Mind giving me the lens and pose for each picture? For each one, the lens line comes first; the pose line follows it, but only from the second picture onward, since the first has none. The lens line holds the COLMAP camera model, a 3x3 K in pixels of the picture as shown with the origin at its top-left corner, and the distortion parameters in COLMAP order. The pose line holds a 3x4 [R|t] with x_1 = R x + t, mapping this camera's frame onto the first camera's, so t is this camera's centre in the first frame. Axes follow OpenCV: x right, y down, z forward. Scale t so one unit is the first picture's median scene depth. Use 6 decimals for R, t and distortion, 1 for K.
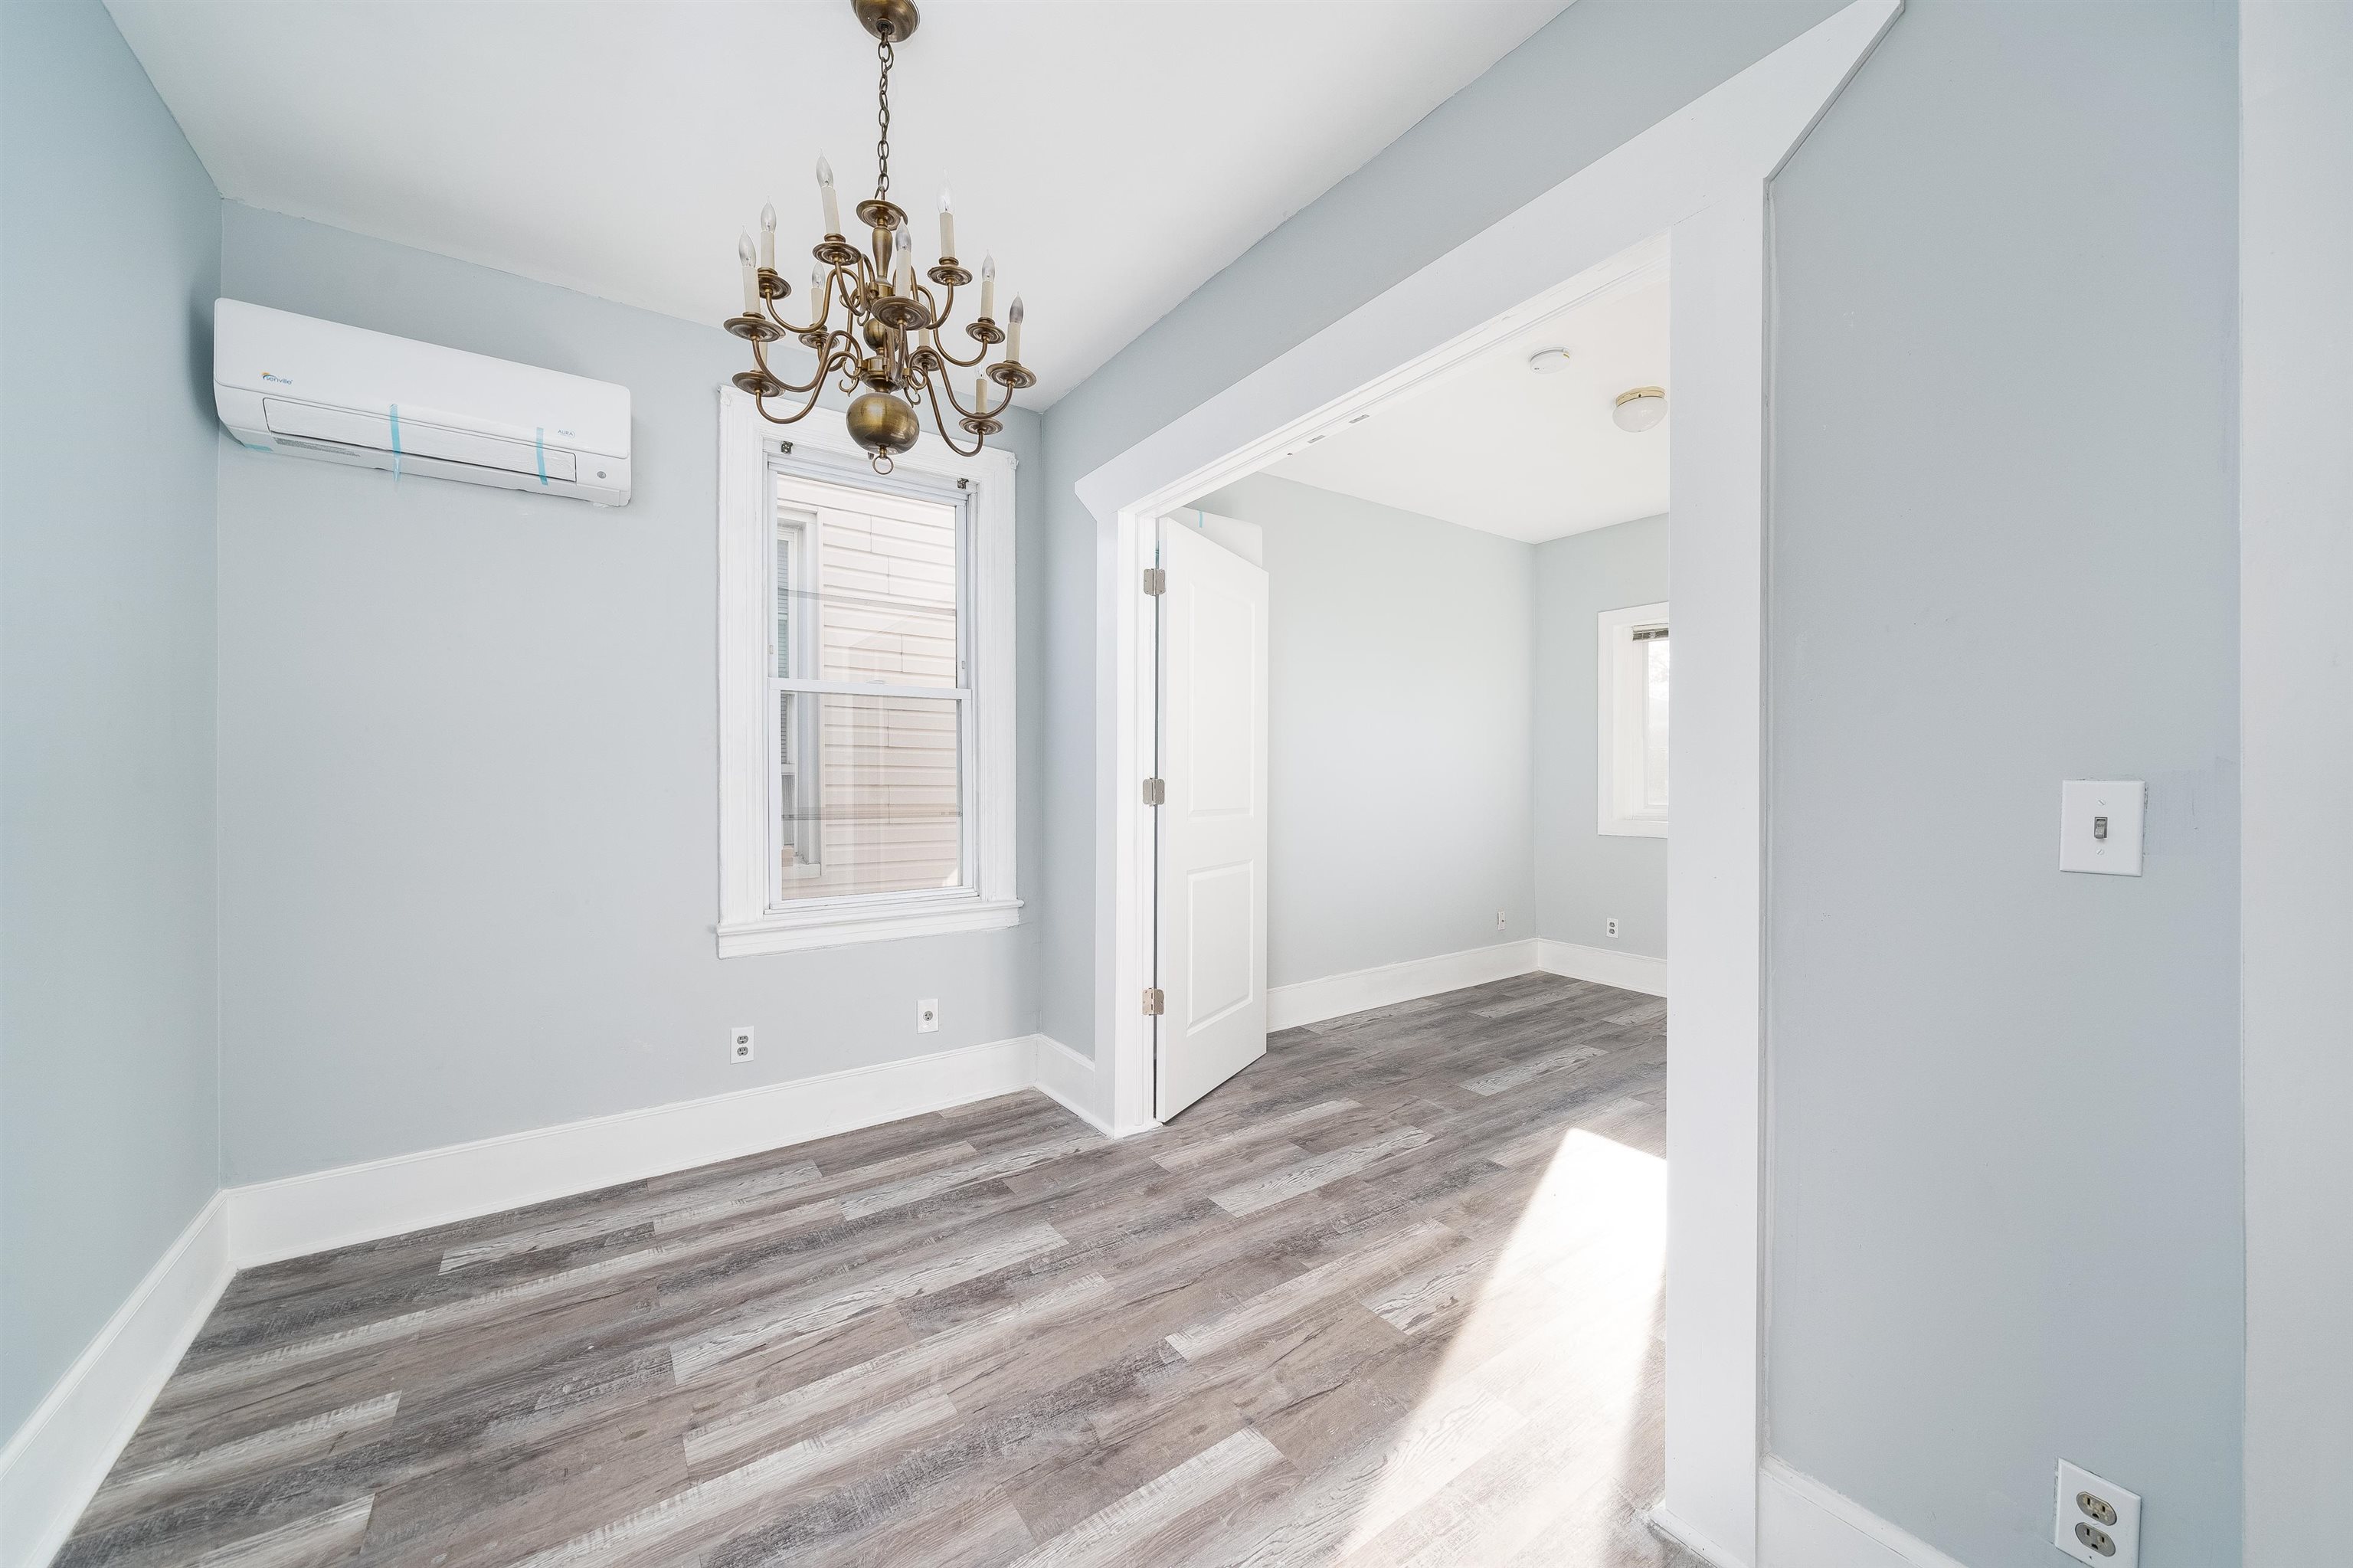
lens RADIAL K [[869.4, 0, 1180.5], [0, 869.4, 779.9], [0, 0, 1]] dist [-0.000152, -0.000118]
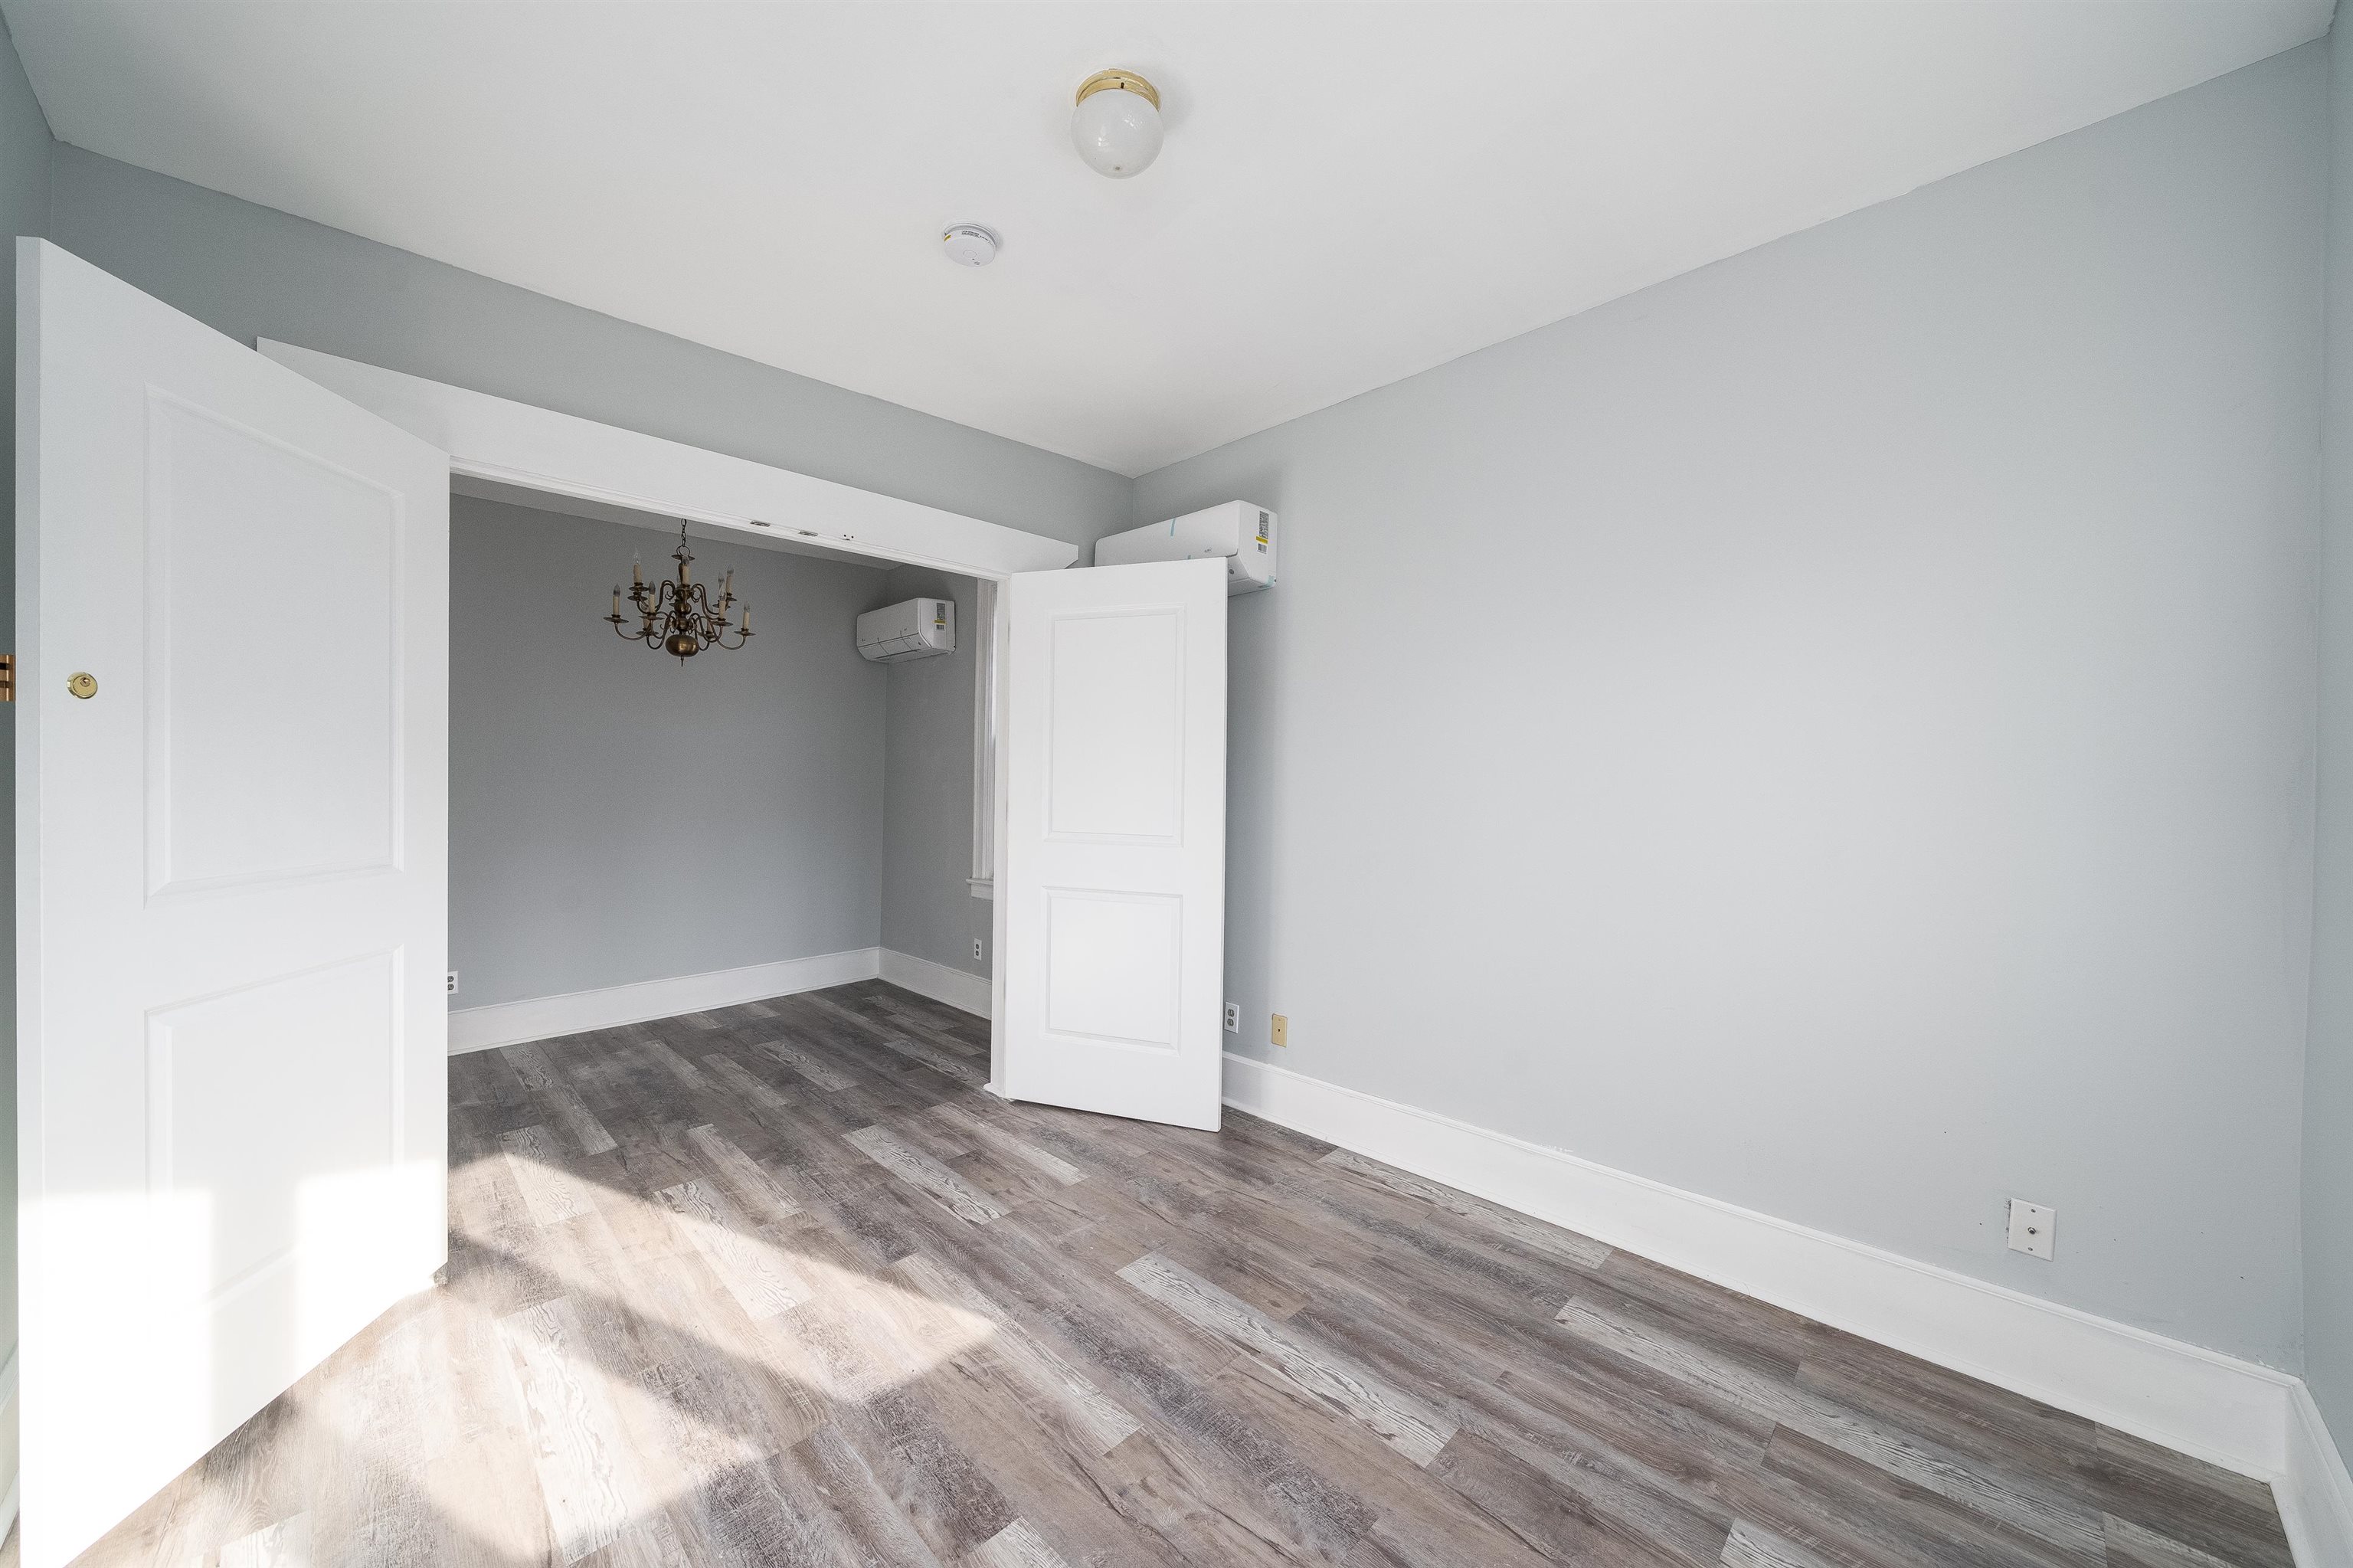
lens RADIAL K [[869.4, 0, 1176.5], [0, 869.4, 783.7], [0, 0, 1]] dist [-0.000152, -0.000118]
pose [[0.145577, 0.004218, -0.989338, 1.471467], [-0.008333, 0.999961, 0.003037, -0.036594], [0.989312, 0.007802, 0.145607, 1.338770]]
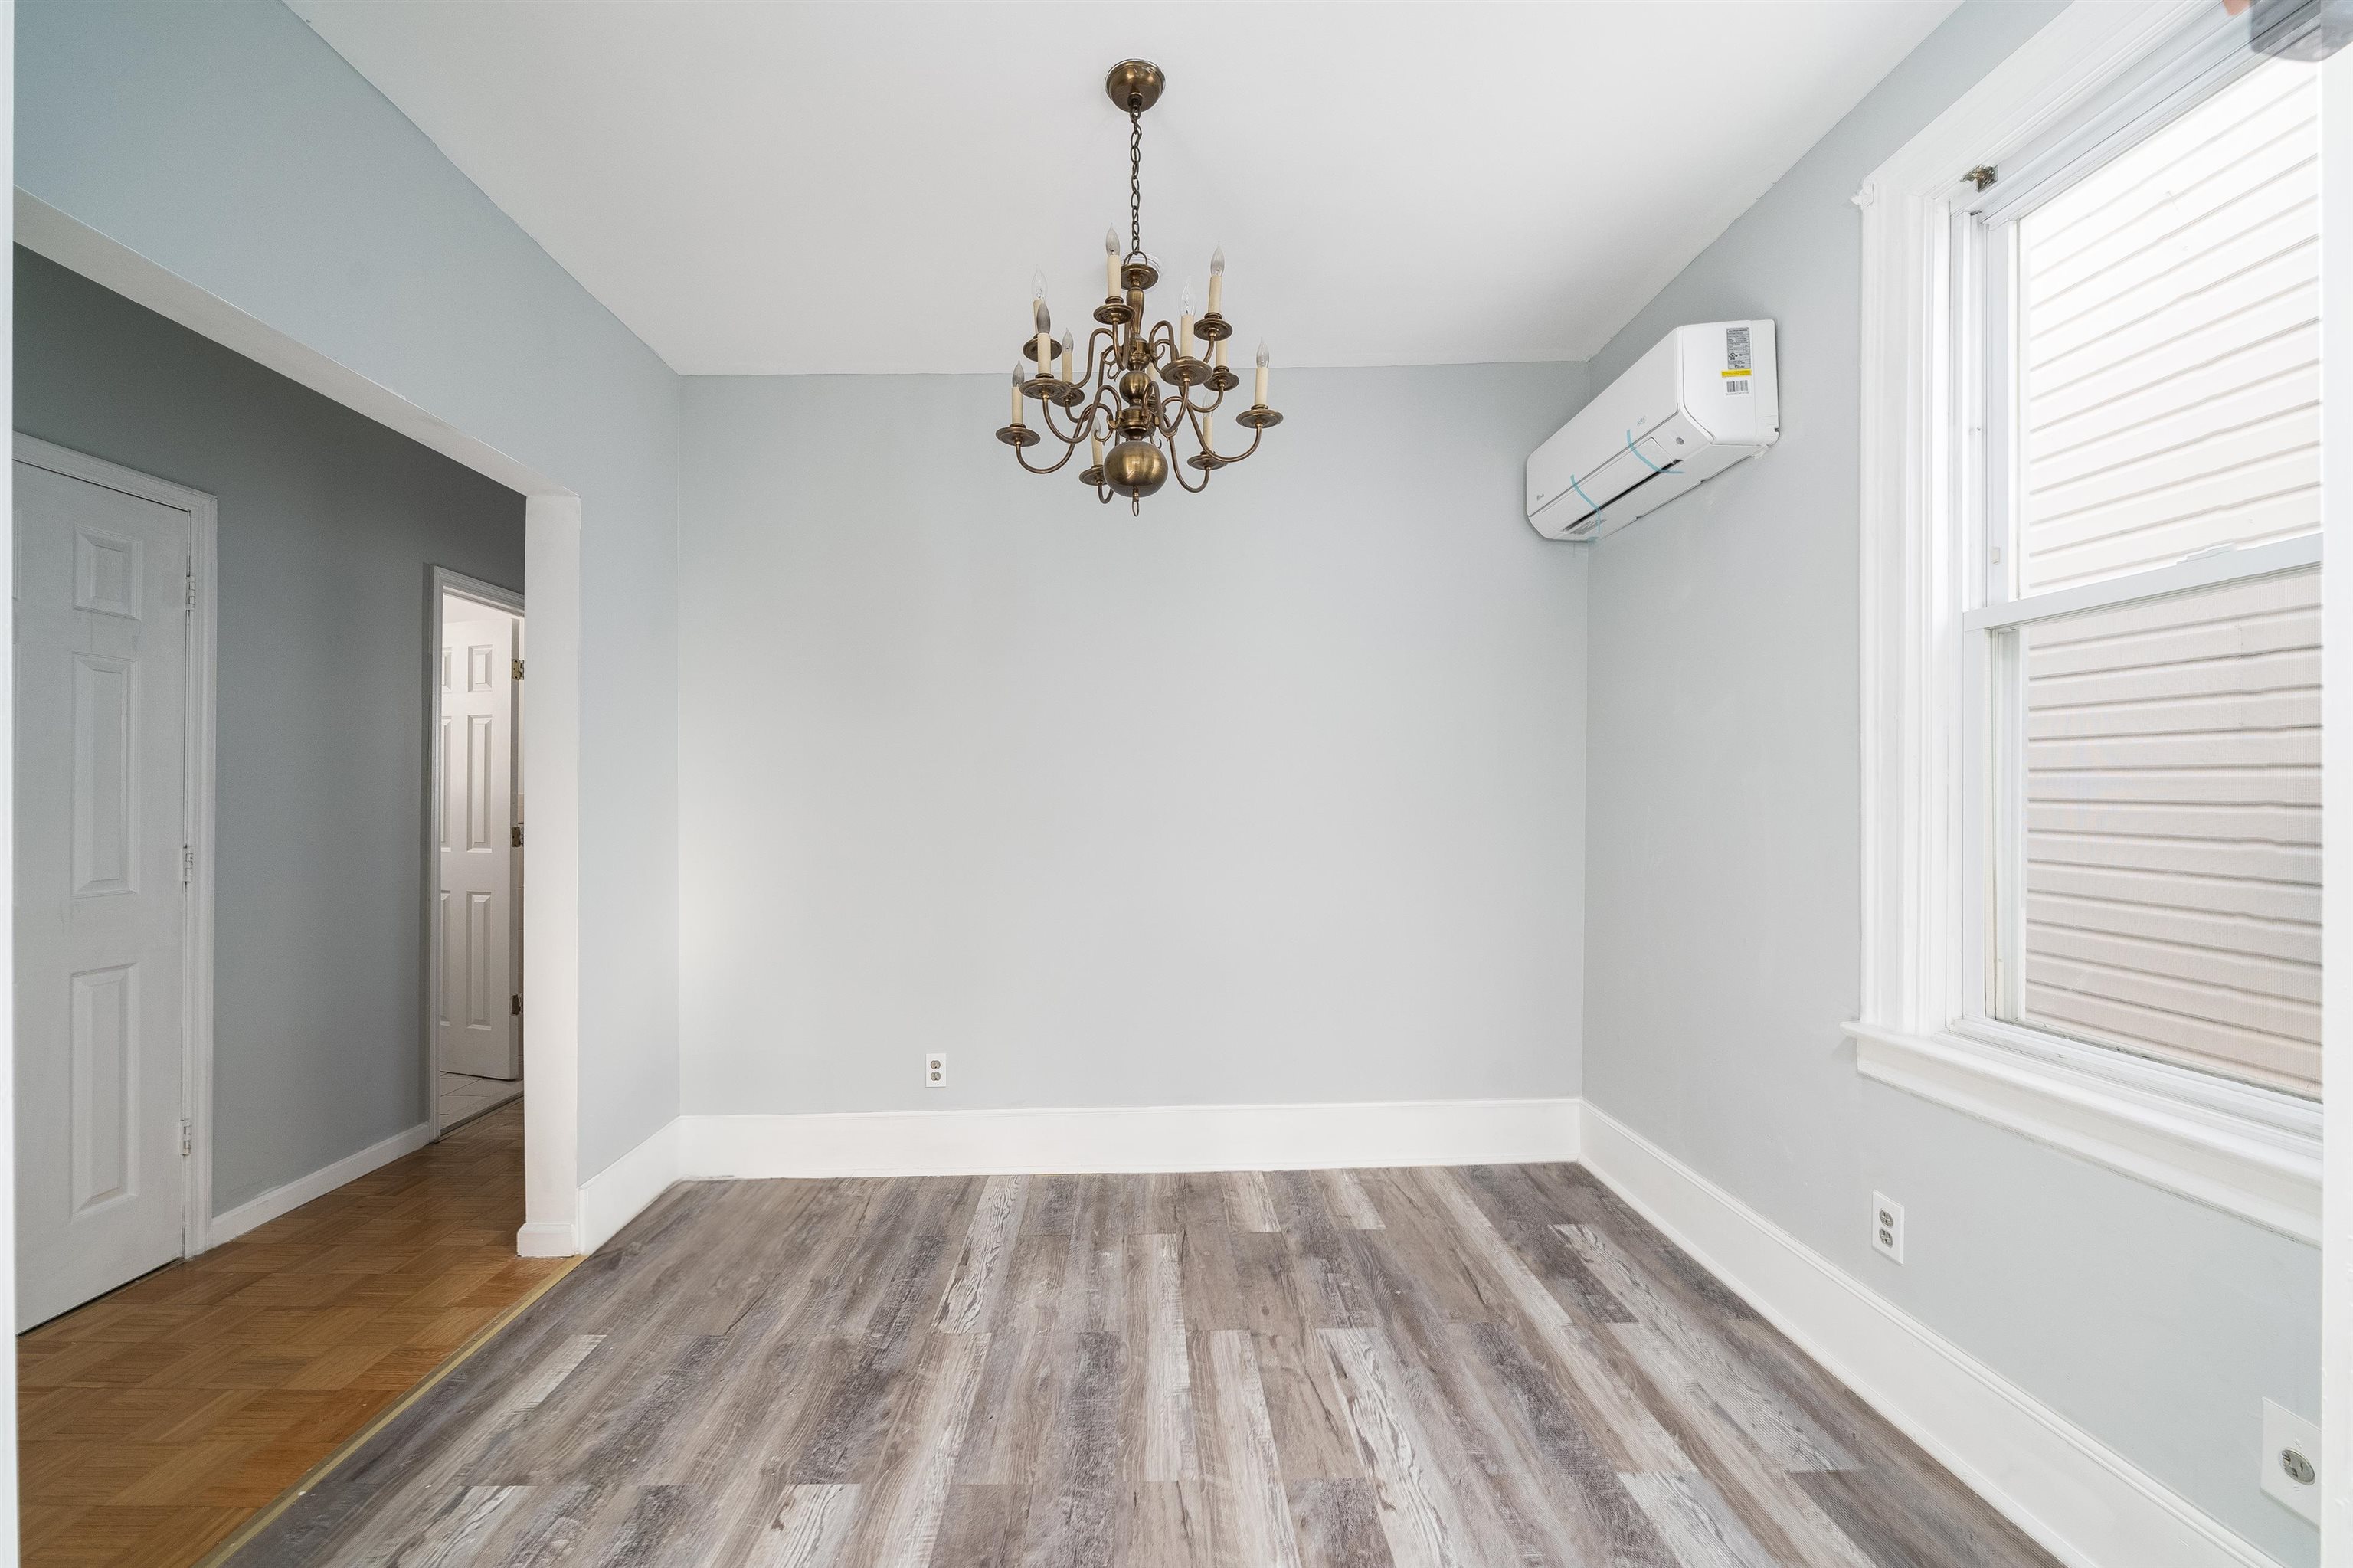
lens RADIAL K [[869.4, 0, 1130.2], [0, 869.4, 801.7], [0, 0, 1]] dist [-0.000152, -0.000118]
pose [[-0.592483, 0.008598, -0.805537, 0.353356], [0.009072, 0.999951, 0.004000, -0.001665], [0.805532, -0.004938, -0.592532, 1.100474]]
